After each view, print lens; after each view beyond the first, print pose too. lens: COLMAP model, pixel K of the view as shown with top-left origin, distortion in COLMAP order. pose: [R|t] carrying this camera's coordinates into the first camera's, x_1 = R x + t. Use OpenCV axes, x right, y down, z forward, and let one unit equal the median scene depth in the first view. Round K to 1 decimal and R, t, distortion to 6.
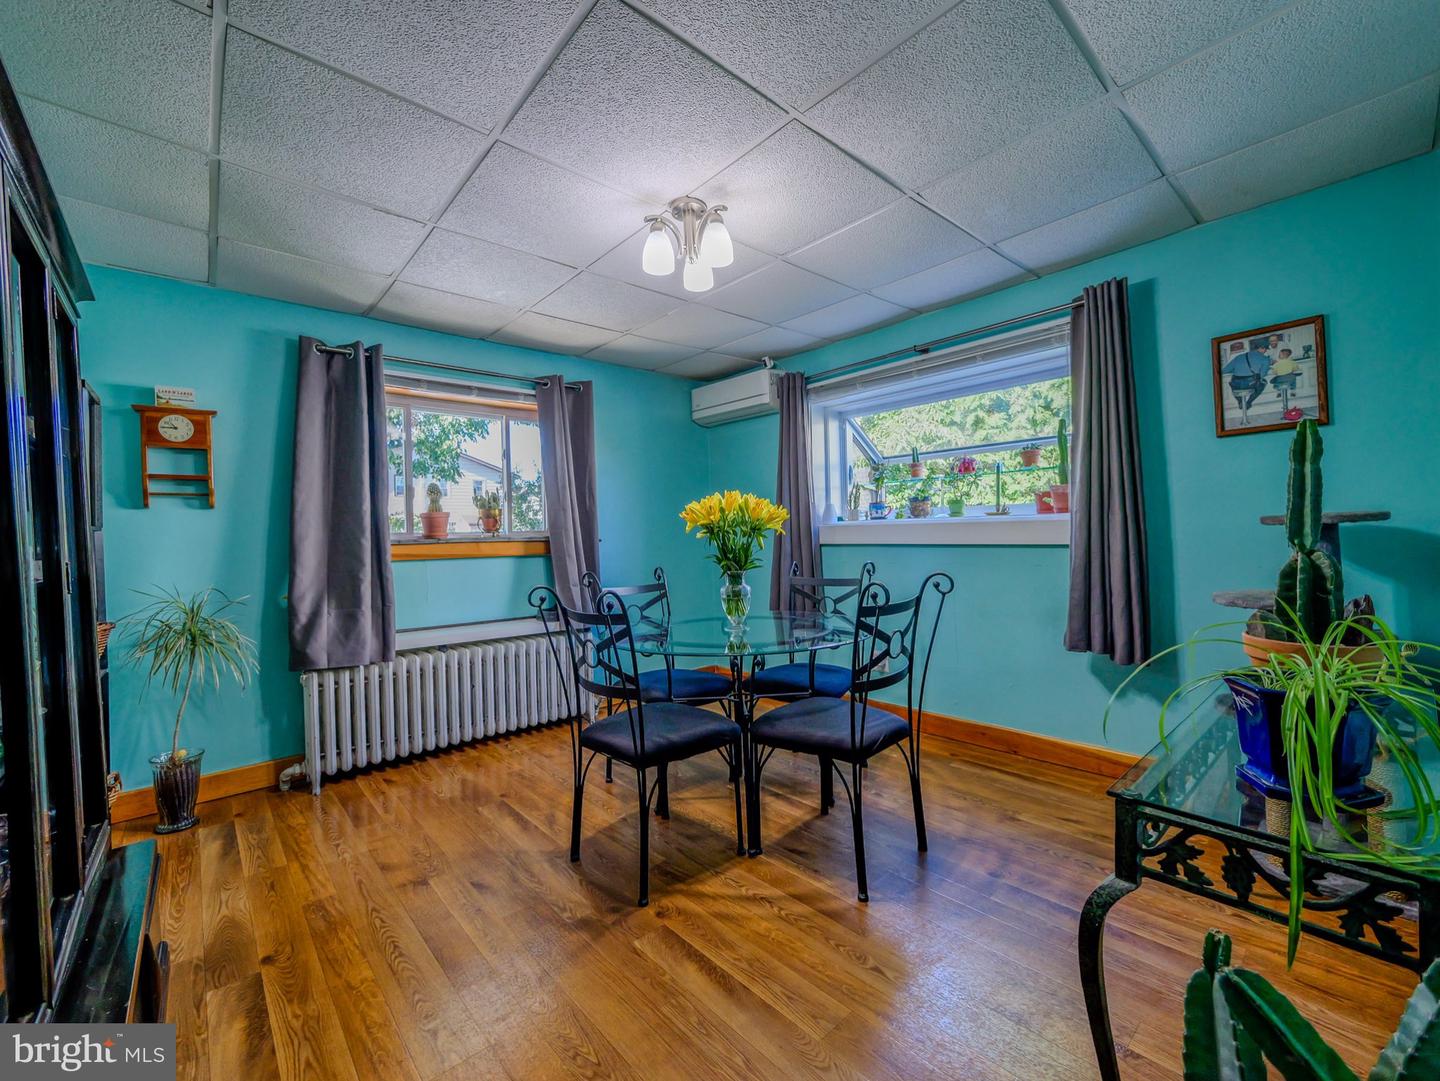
lens RADIAL K [[592.9, 0, 698.4], [0, 592.9, 529.3], [0, 0, 1]] dist [-0.005716, -0.000015]
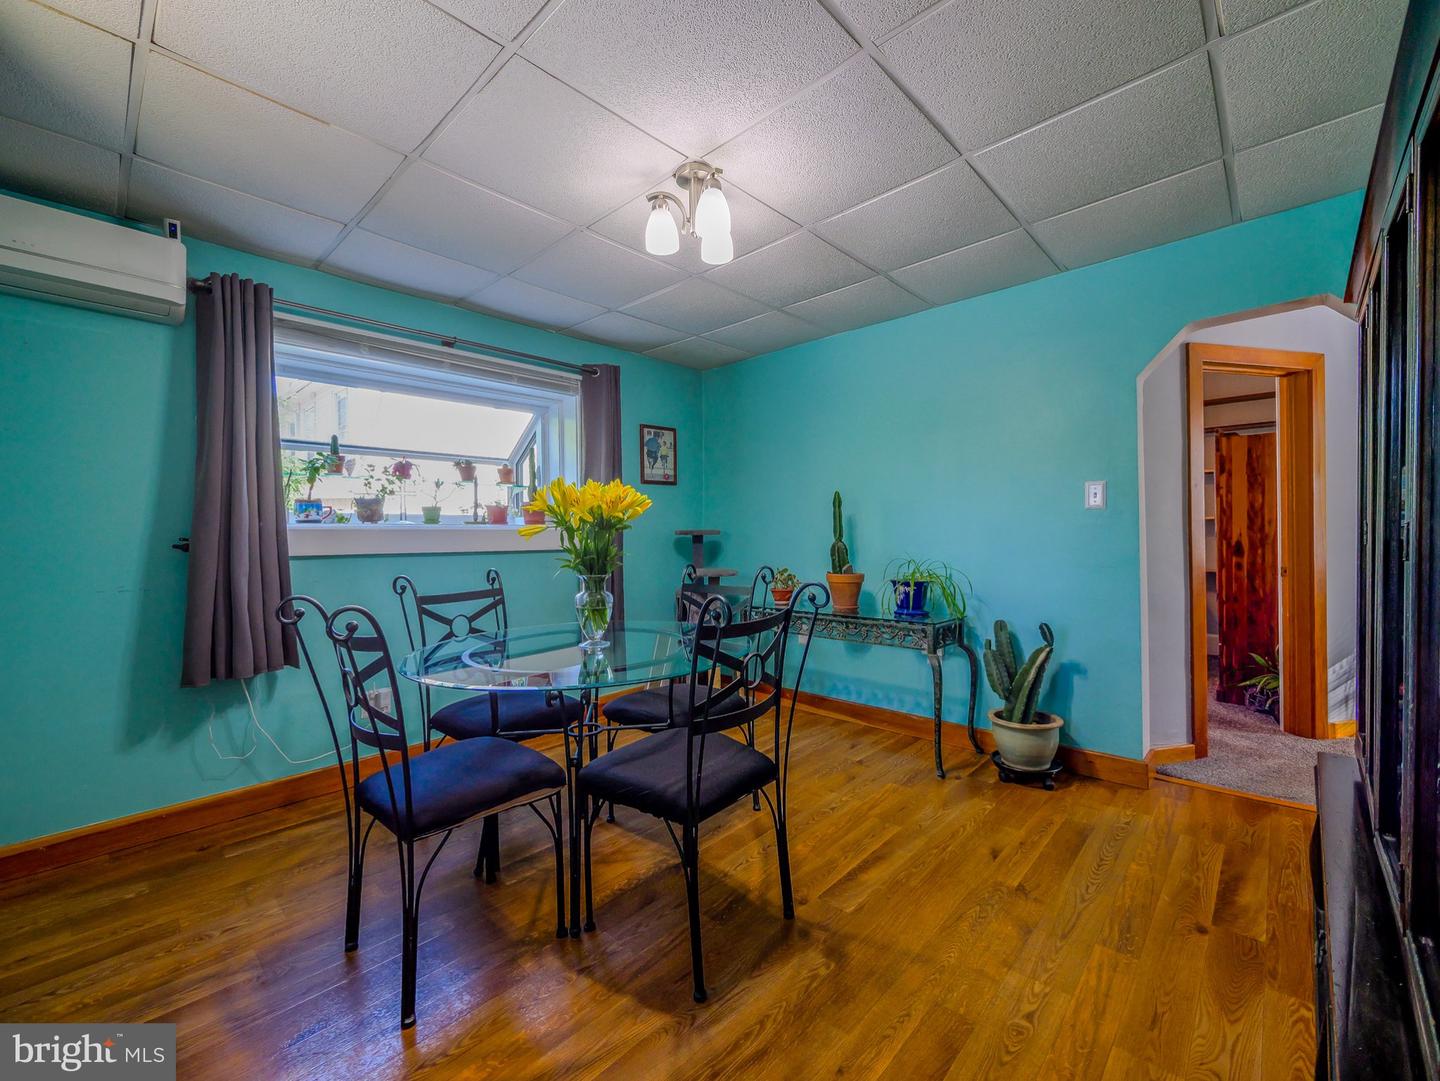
lens RADIAL K [[592.9, 0, 721.8], [0, 592.9, 538.5], [0, 0, 1]] dist [-0.005716, -0.000015]
pose [[-0.095645, 0.017632, 0.995259, -0.833917], [0.002348, 0.999844, -0.017488, 0.031378], [-0.995413, 0.000664, -0.095671, 0.954663]]
